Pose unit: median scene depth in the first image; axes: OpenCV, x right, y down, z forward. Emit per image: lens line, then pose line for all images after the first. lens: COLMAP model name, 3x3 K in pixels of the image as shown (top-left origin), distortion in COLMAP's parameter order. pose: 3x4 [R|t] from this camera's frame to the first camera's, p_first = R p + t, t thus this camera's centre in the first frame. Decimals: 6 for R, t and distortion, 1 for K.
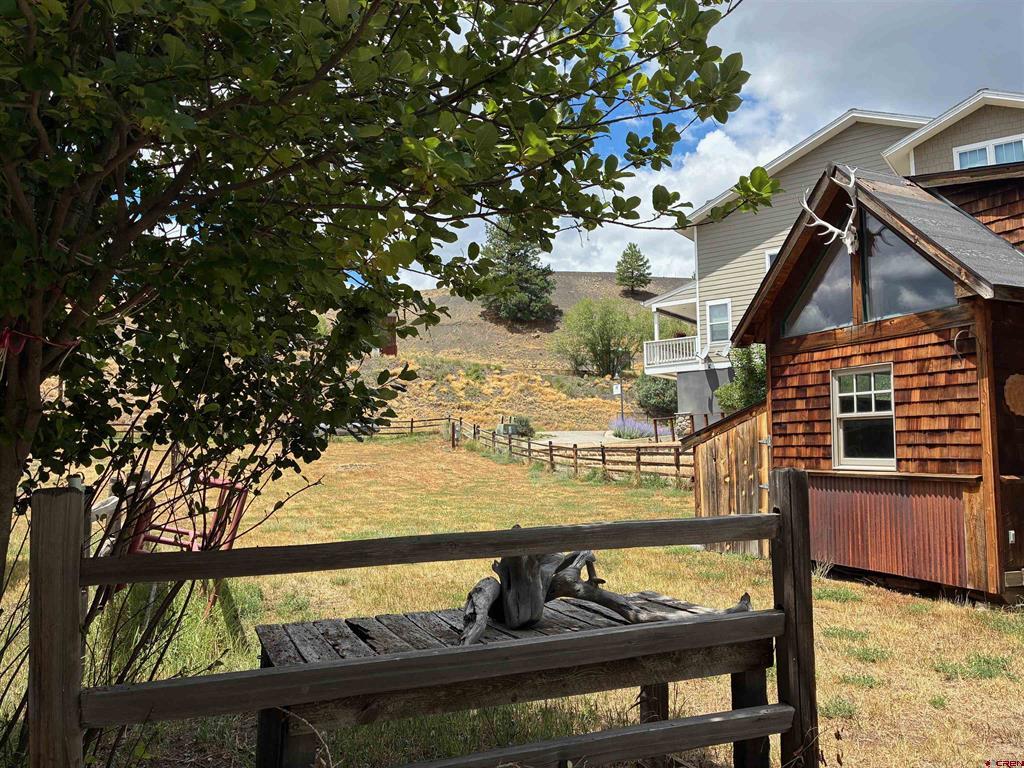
lens RADIAL K [[778.7, 0, 510.4], [0, 778.7, 376.4], [0, 0, 1]] dist [0.005432, -0.033718]
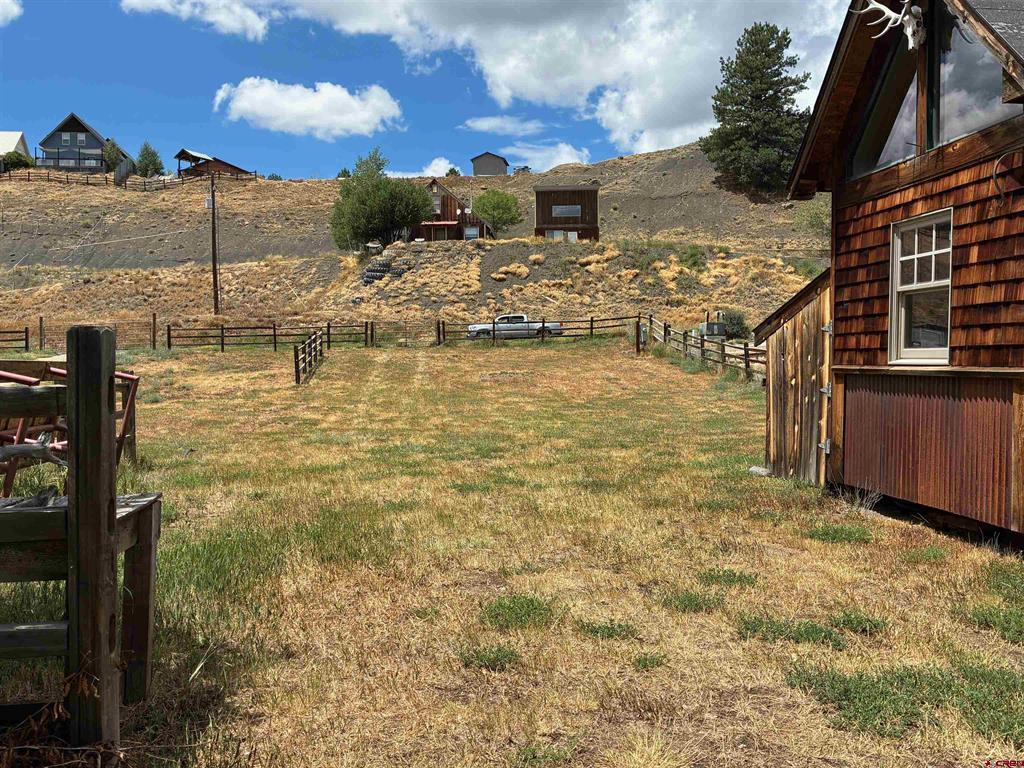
lens RADIAL K [[980.3, 0, 512.8], [0, 980.3, 387.4], [0, 0, 1]] dist [0.015401, 0.000000]
pose [[0.970020, 0.000228, -0.243024, 0.289105], [0.029751, 0.992366, 0.119682, 0.021441], [0.241196, -0.123324, 0.962609, 0.046913]]
